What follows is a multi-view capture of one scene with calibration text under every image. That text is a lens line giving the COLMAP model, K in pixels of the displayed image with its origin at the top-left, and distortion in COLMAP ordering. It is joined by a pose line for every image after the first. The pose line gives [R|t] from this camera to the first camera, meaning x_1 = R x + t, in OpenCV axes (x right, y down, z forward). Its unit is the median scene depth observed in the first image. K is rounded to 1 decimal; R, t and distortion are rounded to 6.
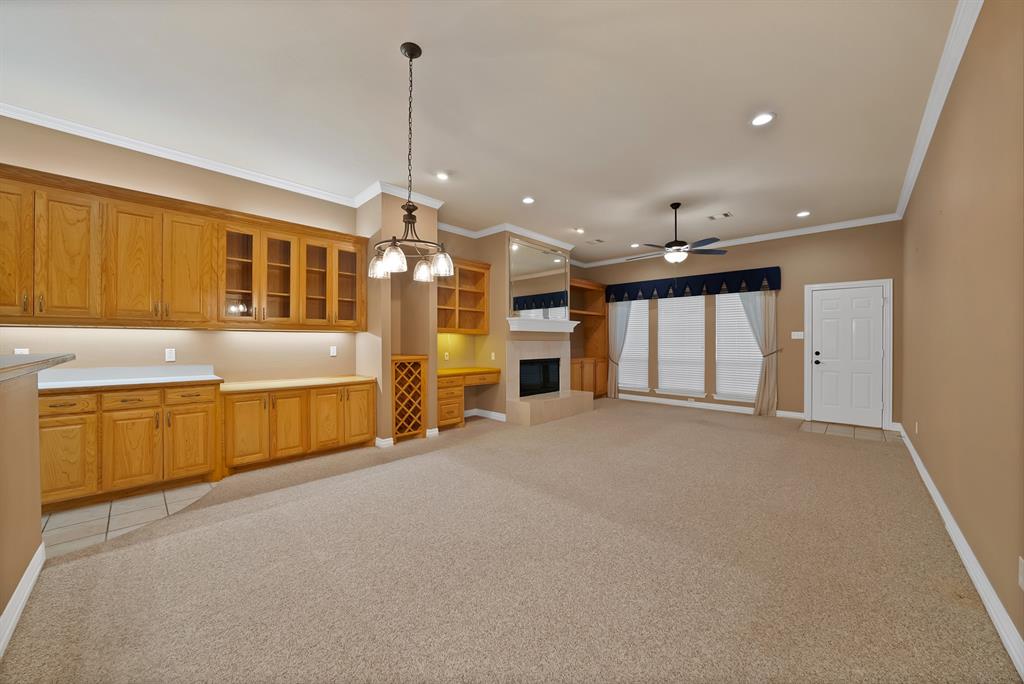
lens RADIAL K [[368.1, 0, 508.2], [0, 368.1, 344.9], [0, 0, 1]] dist [-0.019009, 0.000085]
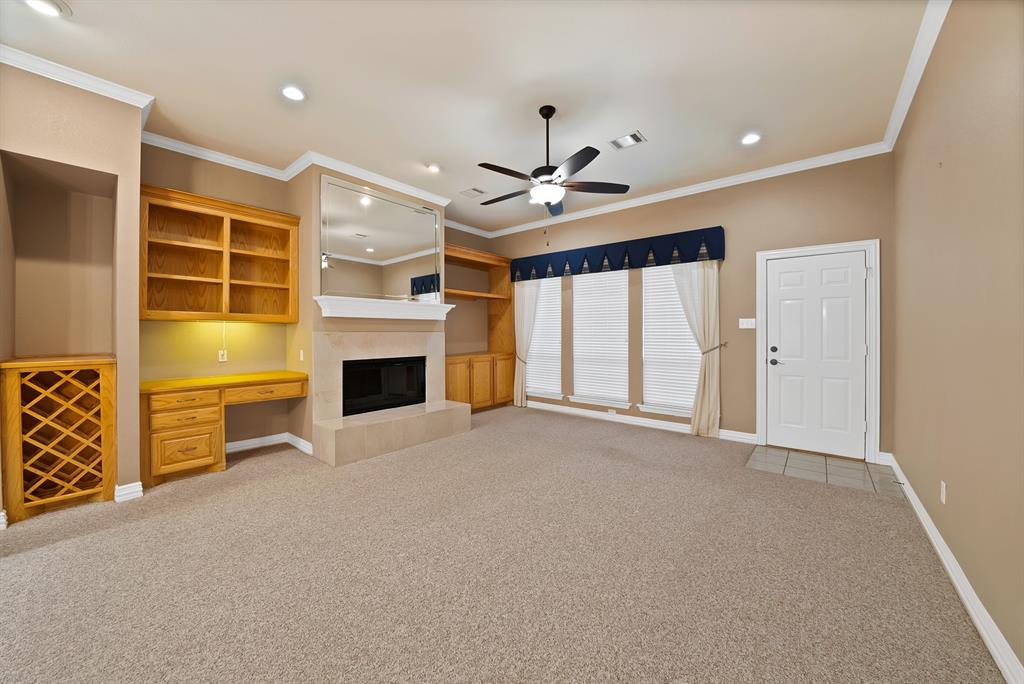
lens RADIAL K [[368.1, 0, 506.1], [0, 368.1, 335.6], [0, 0, 1]] dist [-0.019009, 0.000085]
pose [[0.998368, -0.002592, 0.057047, 0.334302], [0.002694, 0.999995, -0.001708, -0.003280], [-0.057042, 0.001859, 0.998370, 0.371322]]
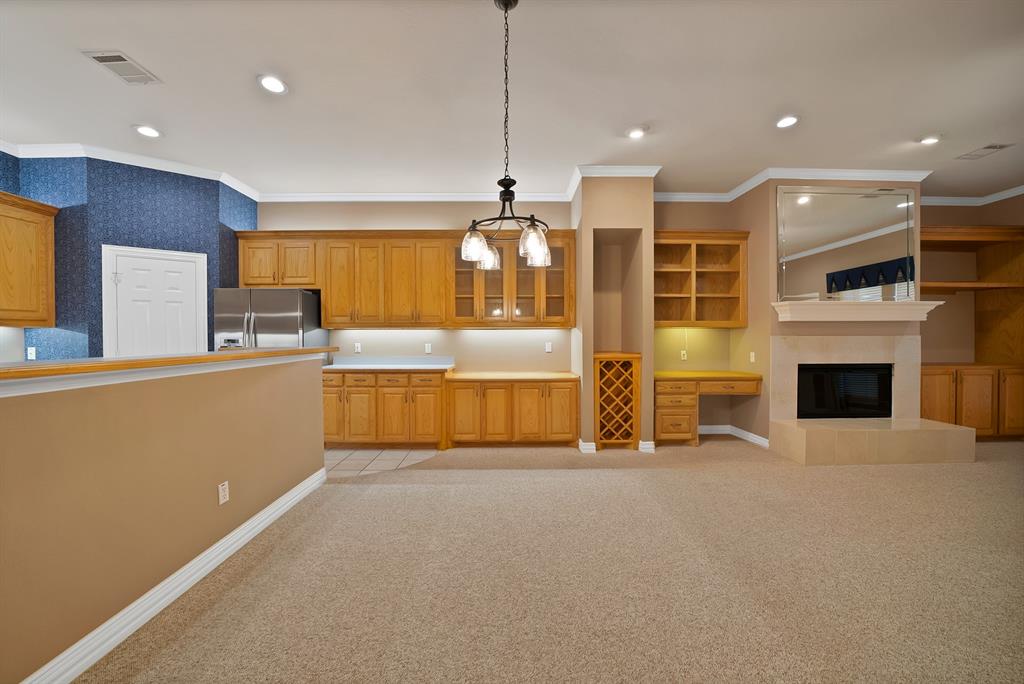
lens RADIAL K [[368.1, 0, 509.0], [0, 368.1, 343.9], [0, 0, 1]] dist [-0.019009, 0.000085]
pose [[0.700933, 0.007931, -0.713183, 0.157514], [-0.002379, 0.999959, 0.008781, -0.000881], [0.713223, -0.004458, 0.700923, 0.176291]]
